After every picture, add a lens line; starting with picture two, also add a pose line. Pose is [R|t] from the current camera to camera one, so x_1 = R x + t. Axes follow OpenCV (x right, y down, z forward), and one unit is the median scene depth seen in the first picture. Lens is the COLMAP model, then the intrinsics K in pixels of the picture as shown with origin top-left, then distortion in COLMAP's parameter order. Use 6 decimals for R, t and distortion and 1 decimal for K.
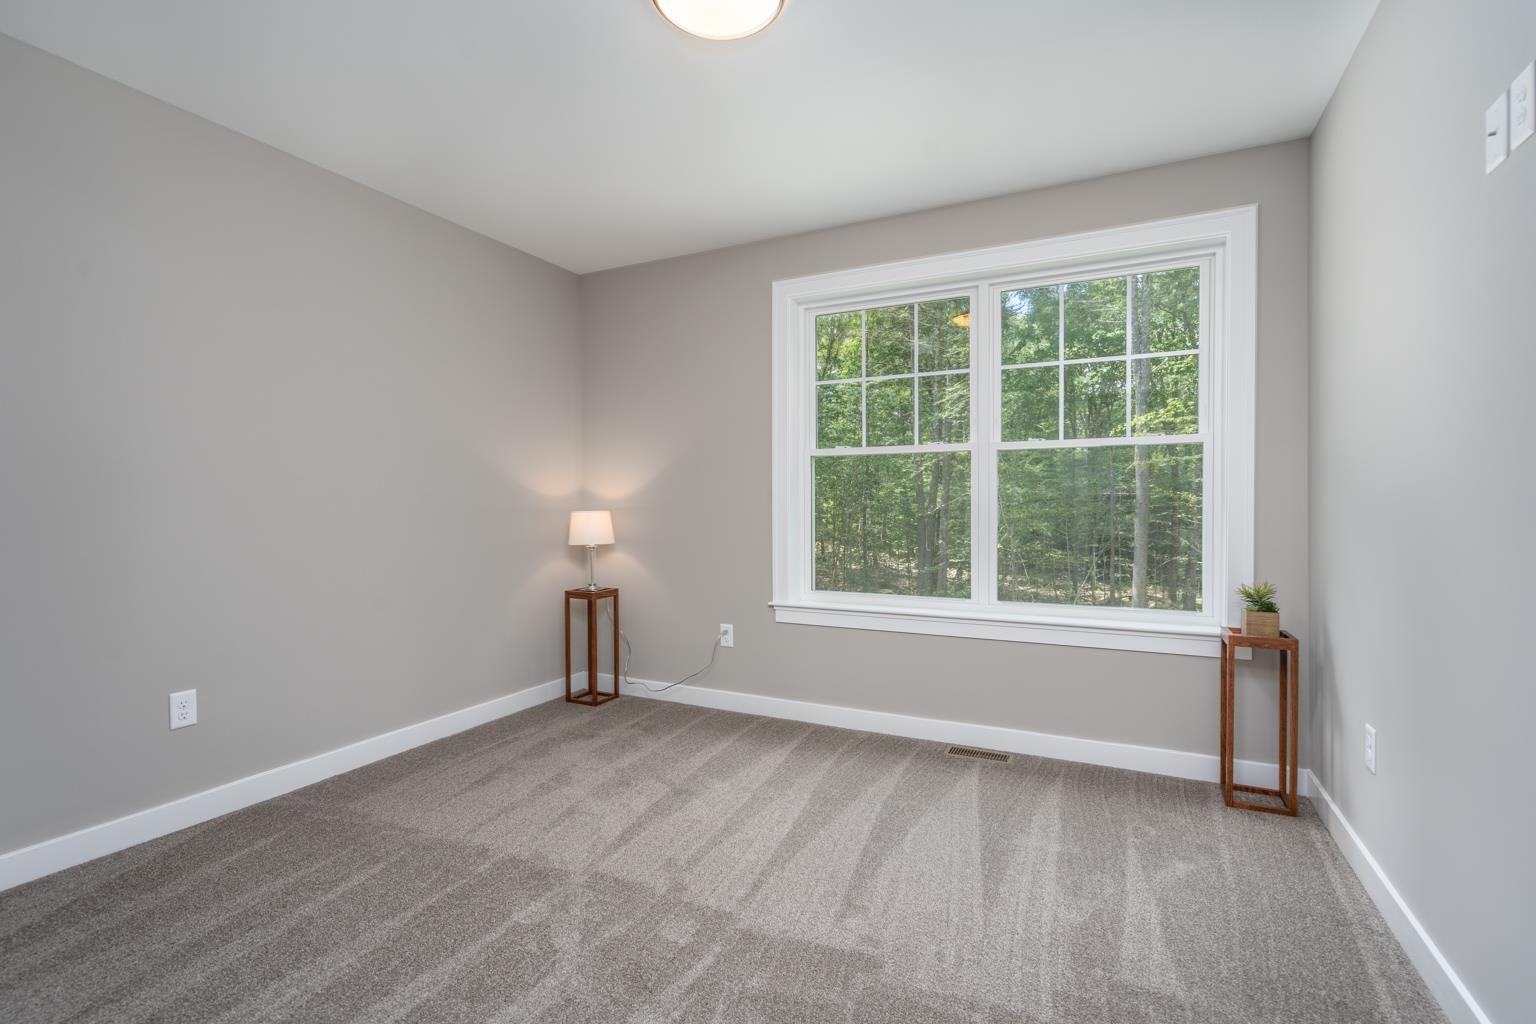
lens RADIAL K [[702.0, 0, 768.0], [0, 702.0, 512.0], [0, 0, 1]] dist [-0.003036, -0.000089]
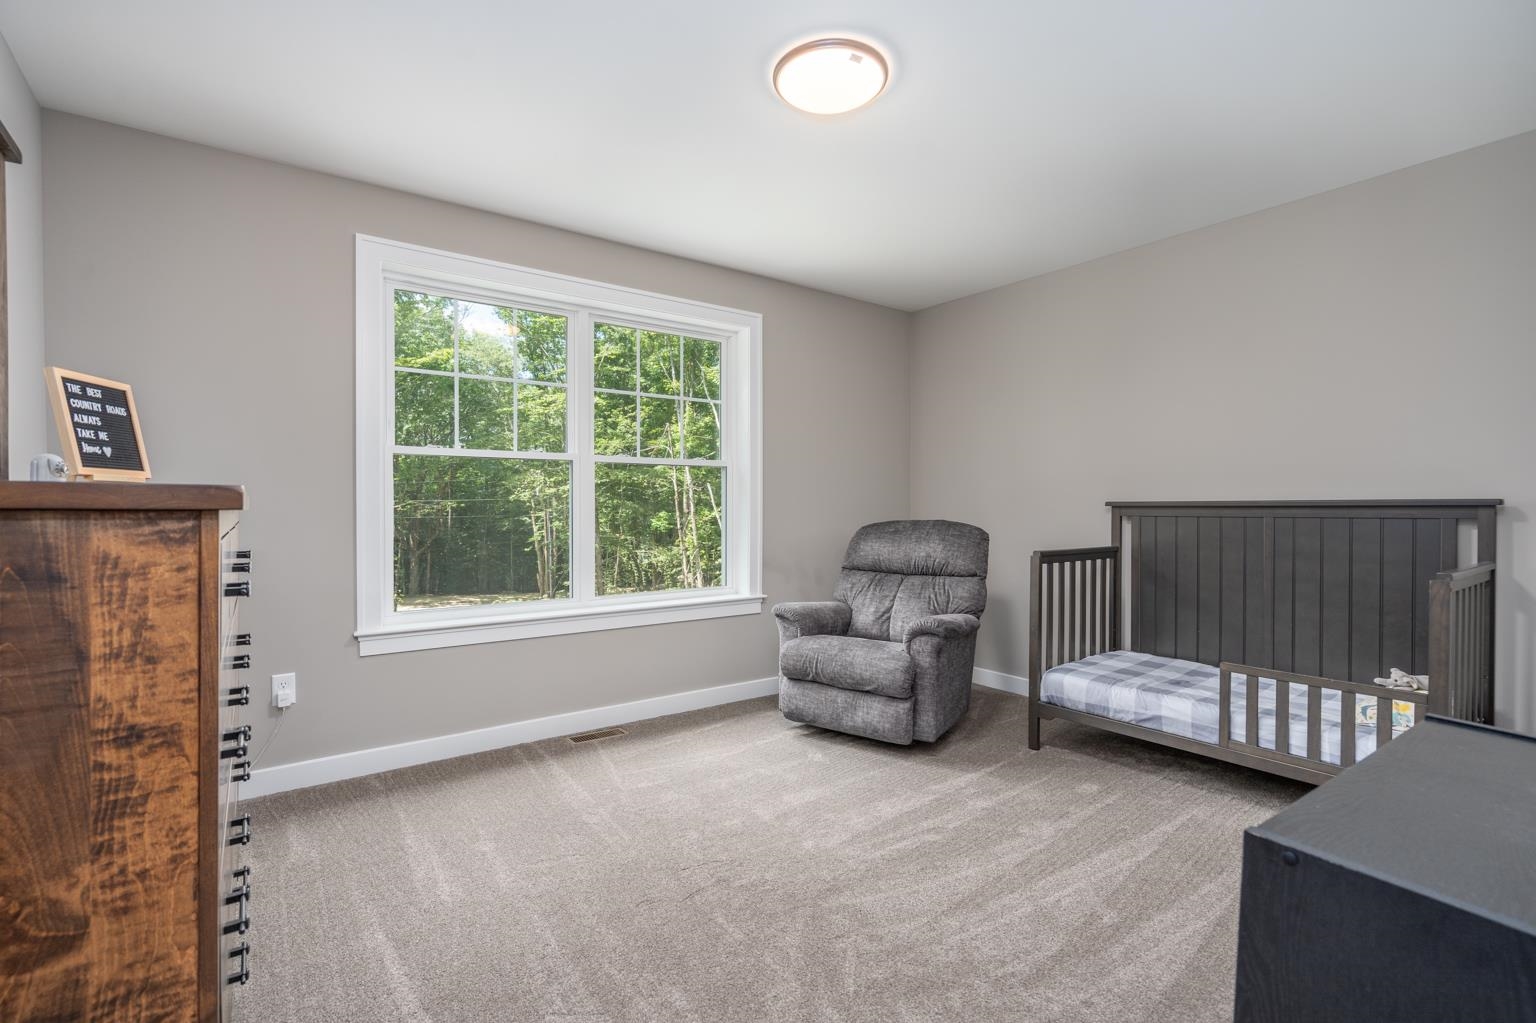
lens RADIAL K [[702.0, 0, 768.0], [0, 702.0, 511.5], [0, 0, 1]] dist [-0.003036, -0.000089]
pose [[0.452902, -0.002601, 0.891556, -0.547175], [0.009465, 0.999953, -0.001891, -0.003758], [-0.891510, 0.009295, 0.452906, 0.241870]]
